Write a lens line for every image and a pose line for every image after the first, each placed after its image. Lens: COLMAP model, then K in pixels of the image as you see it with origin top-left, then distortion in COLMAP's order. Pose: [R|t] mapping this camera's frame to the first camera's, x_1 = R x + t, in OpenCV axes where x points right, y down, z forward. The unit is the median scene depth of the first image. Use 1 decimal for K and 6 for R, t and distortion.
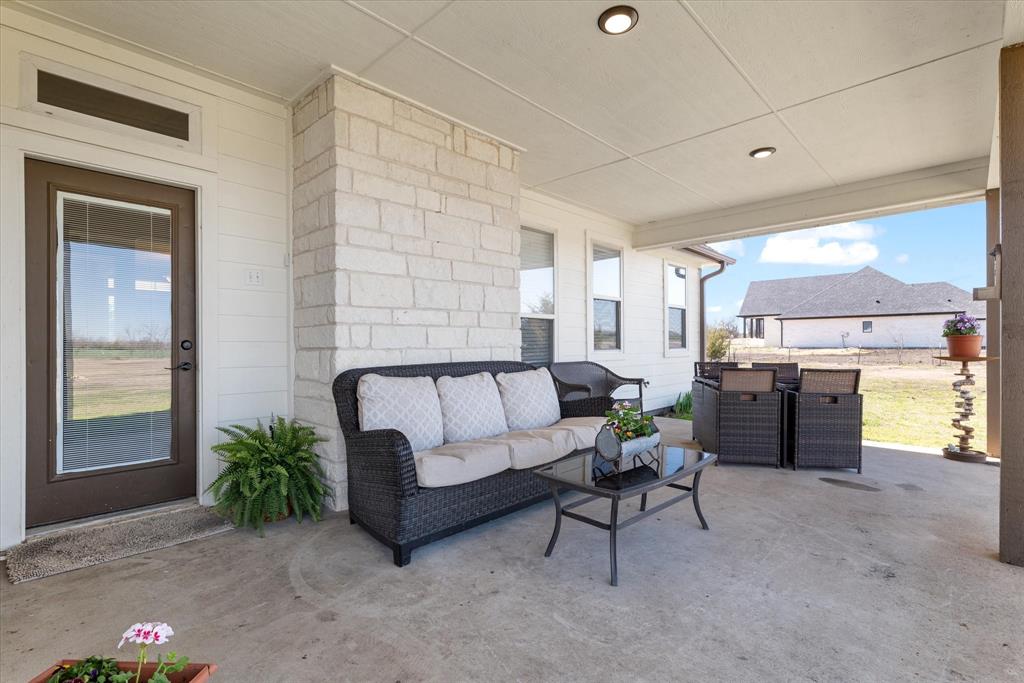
lens RADIAL K [[482.4, 0, 509.9], [0, 482.4, 342.6], [0, 0, 1]] dist [0.004748, 0.000627]
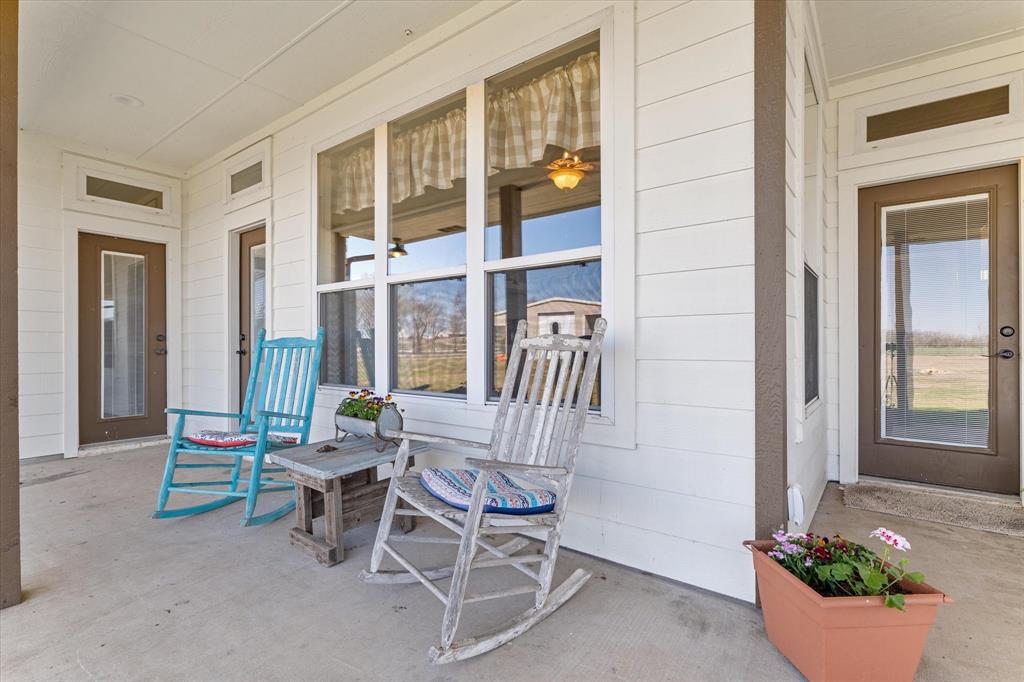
lens RADIAL K [[482.4, 0, 511.2], [0, 482.4, 343.4], [0, 0, 1]] dist [0.004748, 0.000627]
pose [[0.107581, 0.000392, -0.994196, 0.182722], [-0.000173, 1.000000, 0.000376, 0.031050], [0.994196, 0.000131, 0.107582, -0.064716]]
